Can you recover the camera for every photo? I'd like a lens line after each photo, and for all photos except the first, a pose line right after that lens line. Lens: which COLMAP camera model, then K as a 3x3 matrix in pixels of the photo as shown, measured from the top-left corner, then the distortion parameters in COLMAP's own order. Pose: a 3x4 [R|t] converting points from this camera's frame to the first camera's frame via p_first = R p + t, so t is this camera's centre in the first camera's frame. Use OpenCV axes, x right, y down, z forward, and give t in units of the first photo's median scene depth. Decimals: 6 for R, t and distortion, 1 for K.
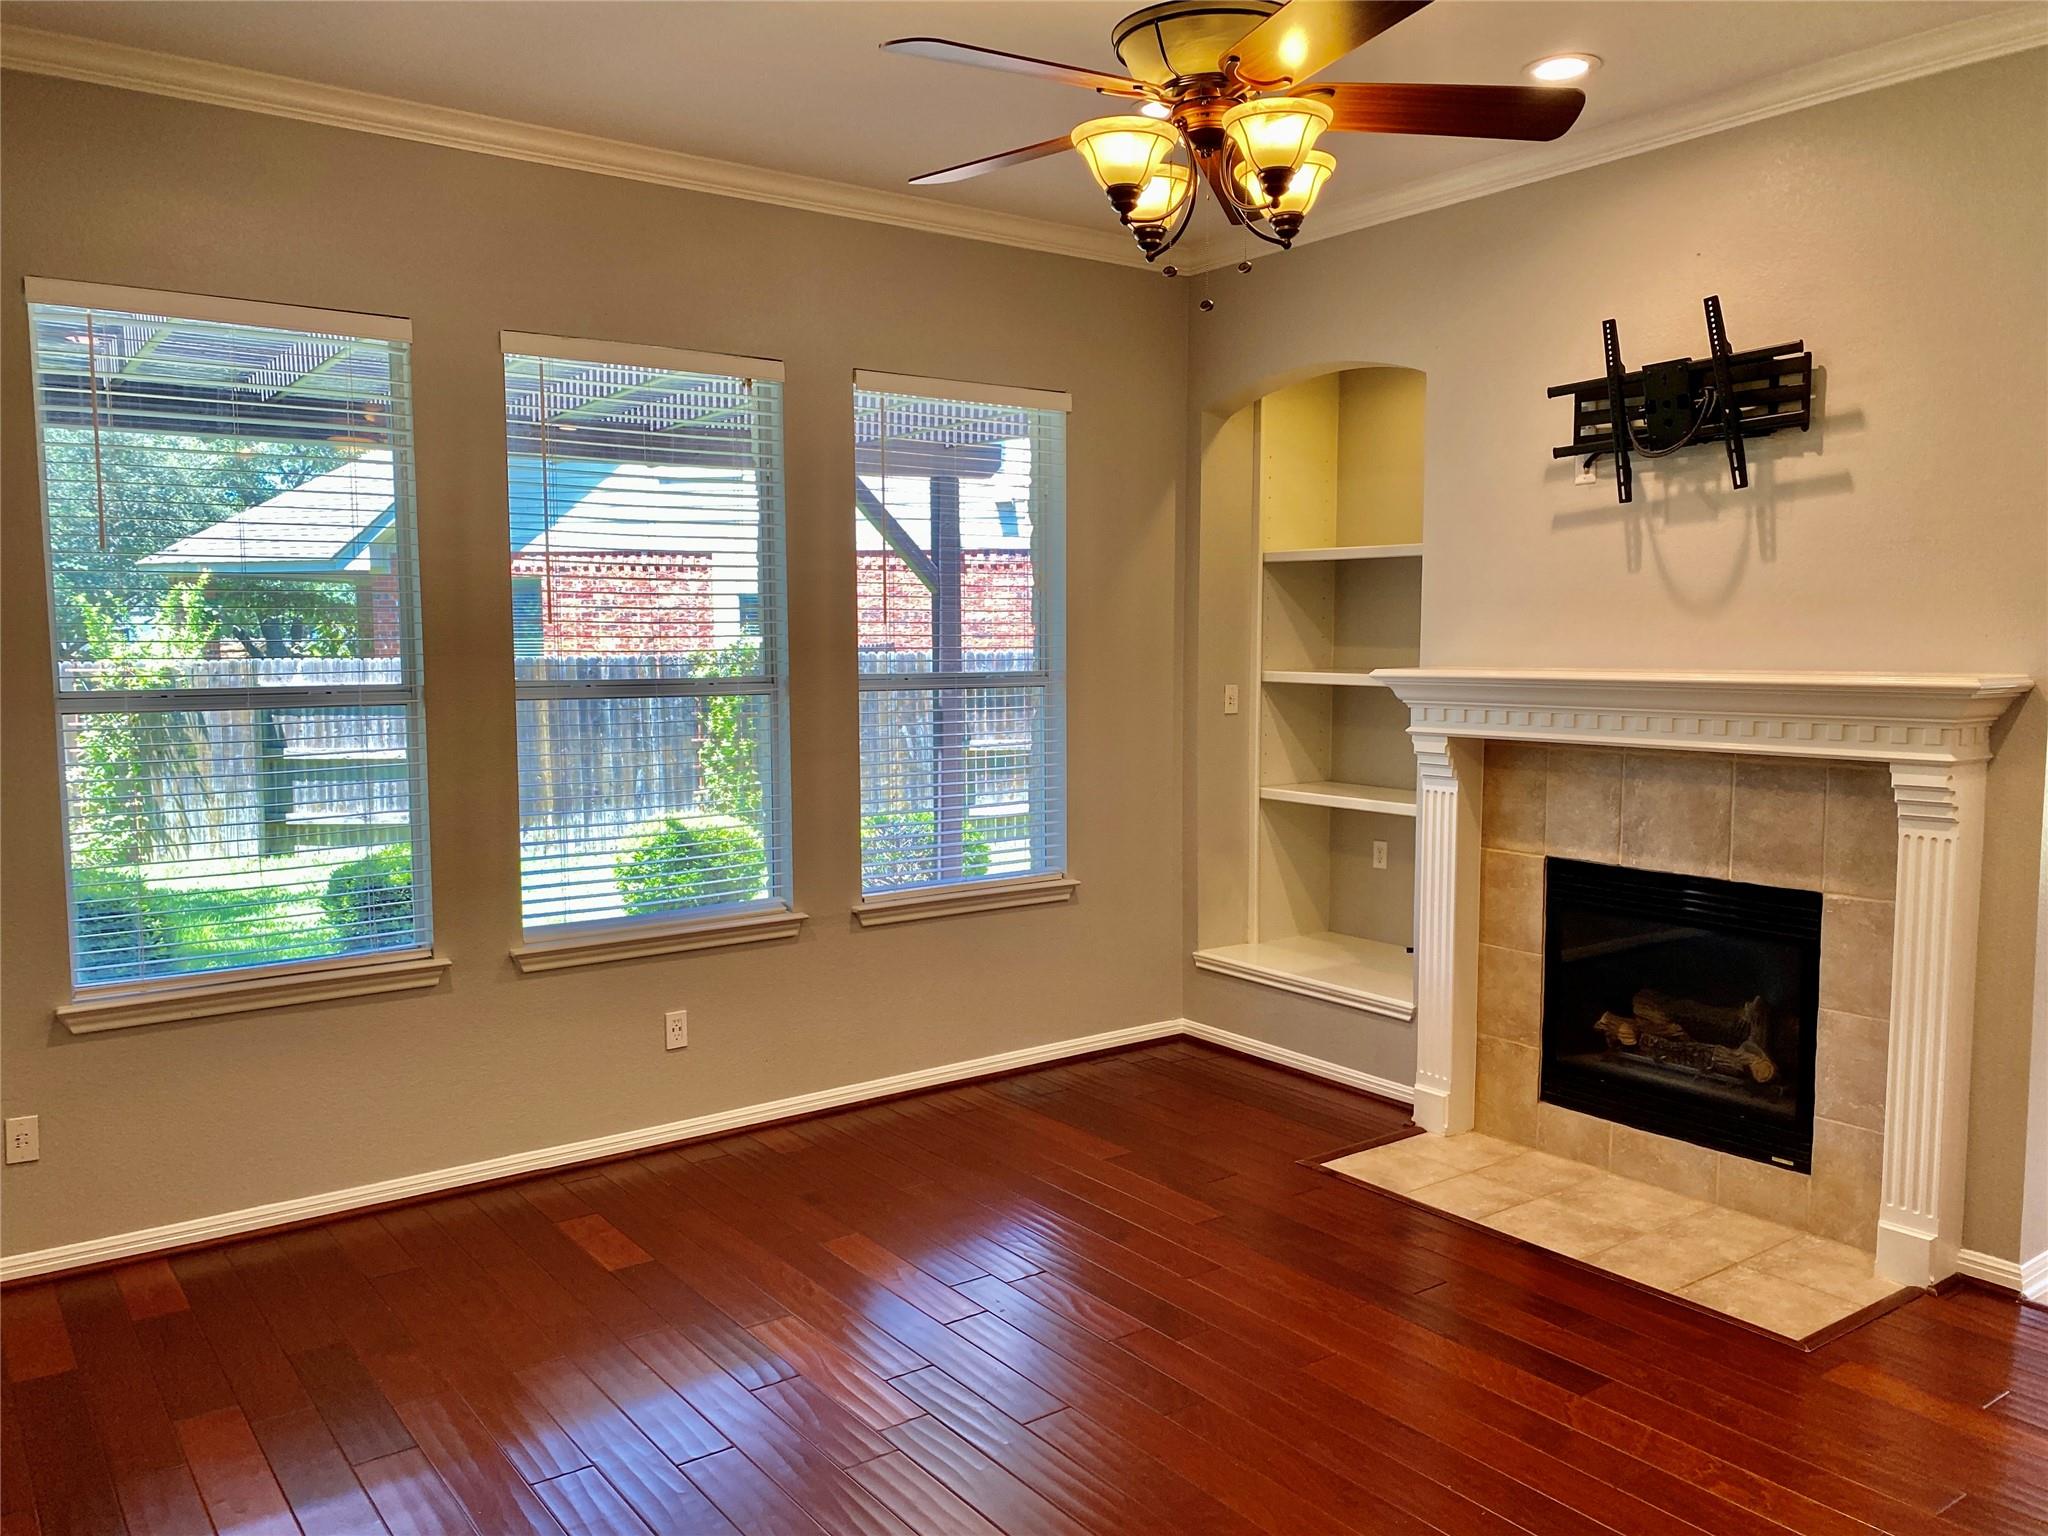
lens RADIAL K [[1538.0, 0, 1024.0], [0, 1538.0, 768.0], [0, 0, 1]] dist [-0.003604, -0.001033]
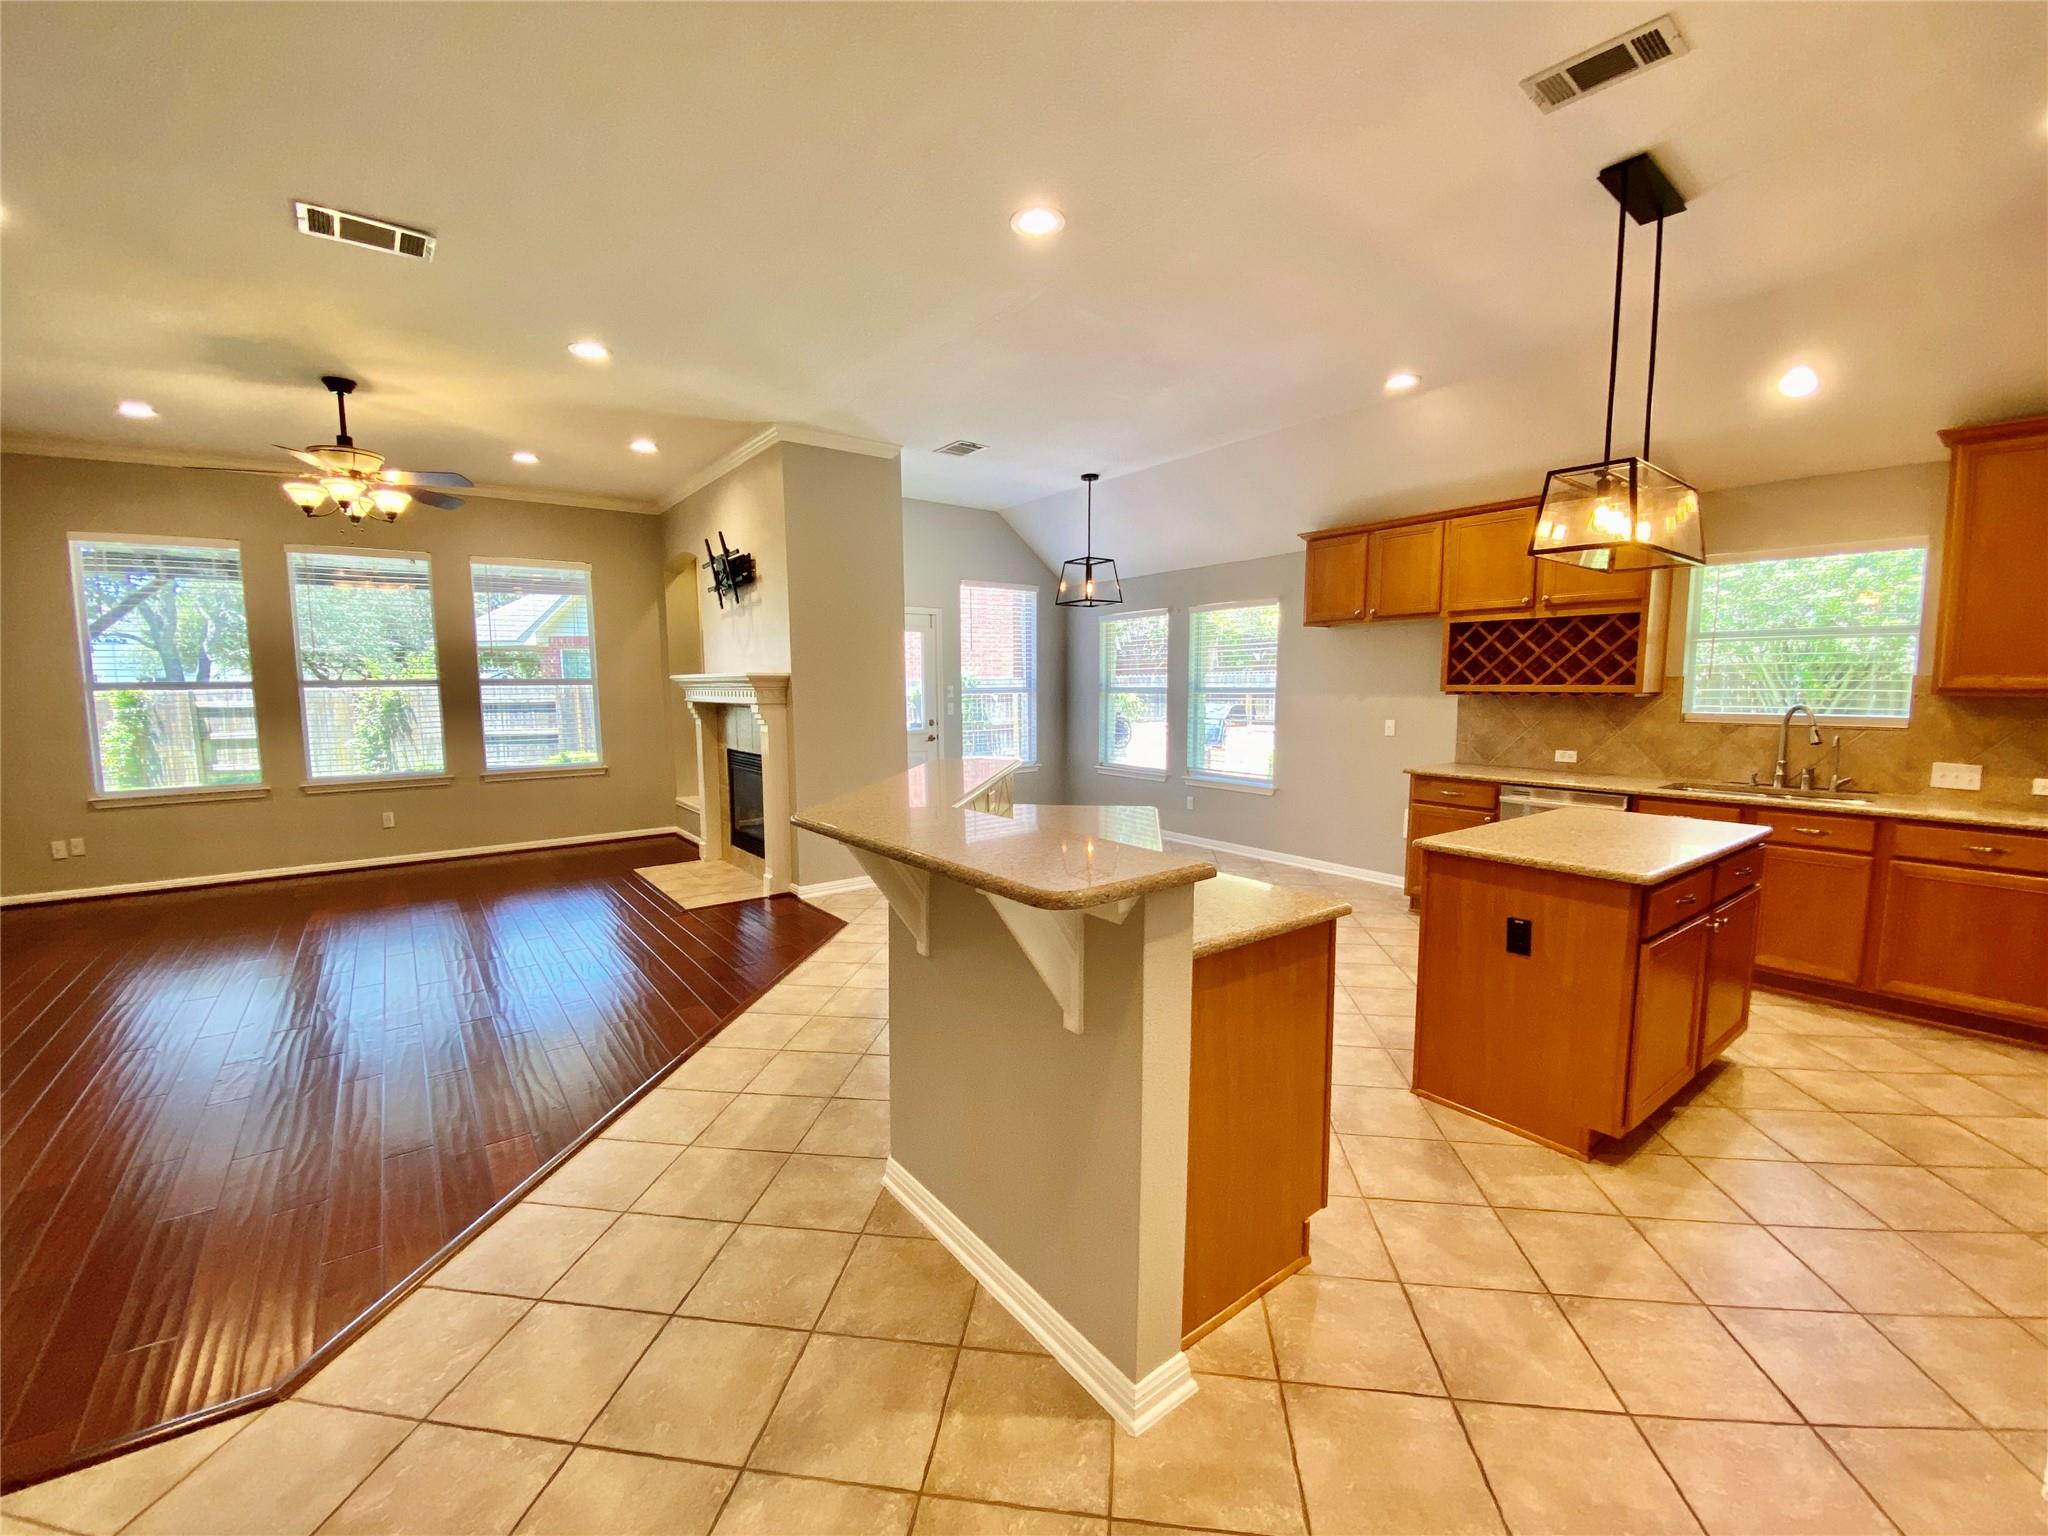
lens RADIAL K [[848.9, 0, 1024.0], [0, 848.9, 768.0], [0, 0, 1]] dist [-0.014989, -0.000302]
pose [[0.999917, 0.006072, 0.011327, 0.779367], [-0.006163, 0.999949, 0.007952, 0.073997], [-0.011278, -0.008022, 0.999904, -0.391316]]
